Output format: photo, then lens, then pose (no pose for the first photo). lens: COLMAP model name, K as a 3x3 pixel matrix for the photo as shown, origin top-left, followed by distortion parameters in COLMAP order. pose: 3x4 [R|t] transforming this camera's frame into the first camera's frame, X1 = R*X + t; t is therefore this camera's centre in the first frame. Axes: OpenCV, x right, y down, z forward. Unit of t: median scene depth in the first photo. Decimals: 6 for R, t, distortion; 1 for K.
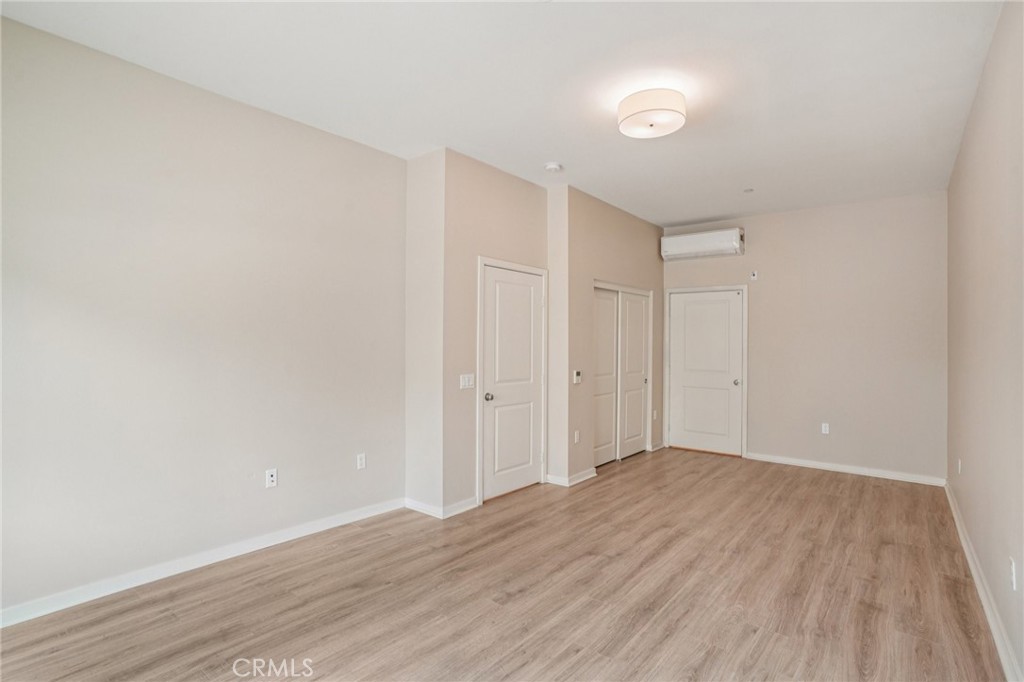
lens RADIAL K [[503.8, 0, 502.7], [0, 503.8, 340.9], [0, 0, 1]] dist [-0.068176, 0.027627]
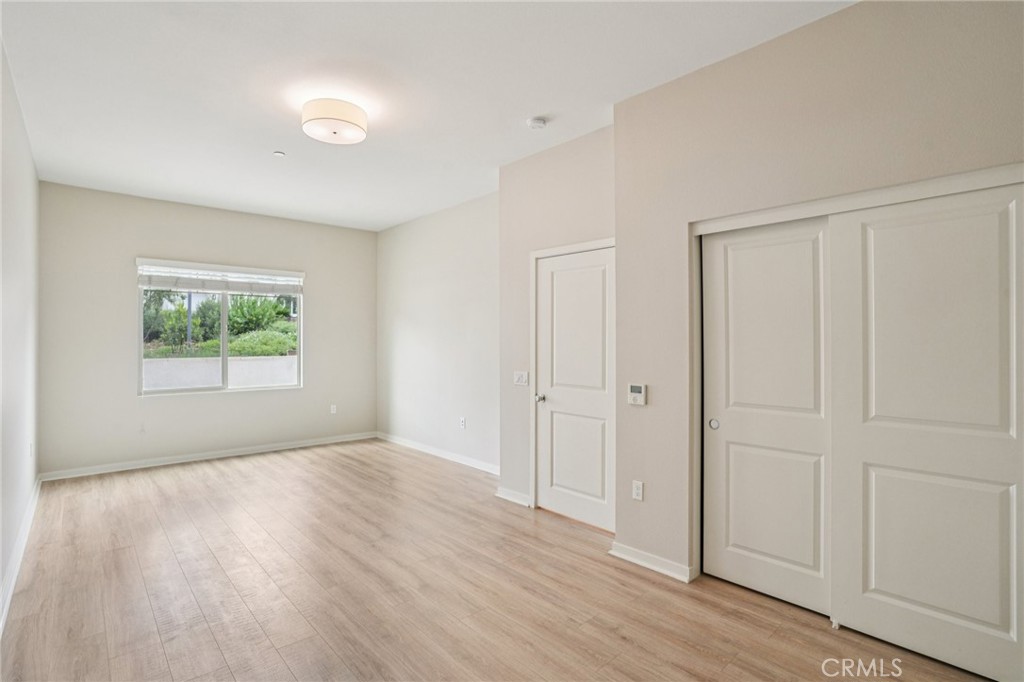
lens RADIAL K [[503.8, 0, 502.7], [0, 503.8, 340.9], [0, 0, 1]] dist [-0.068176, 0.027627]
pose [[-0.169323, -0.010438, -0.985505, 0.942700], [0.009546, 0.999880, -0.012230, 0.013839], [0.985514, -0.011478, -0.169203, 1.123616]]
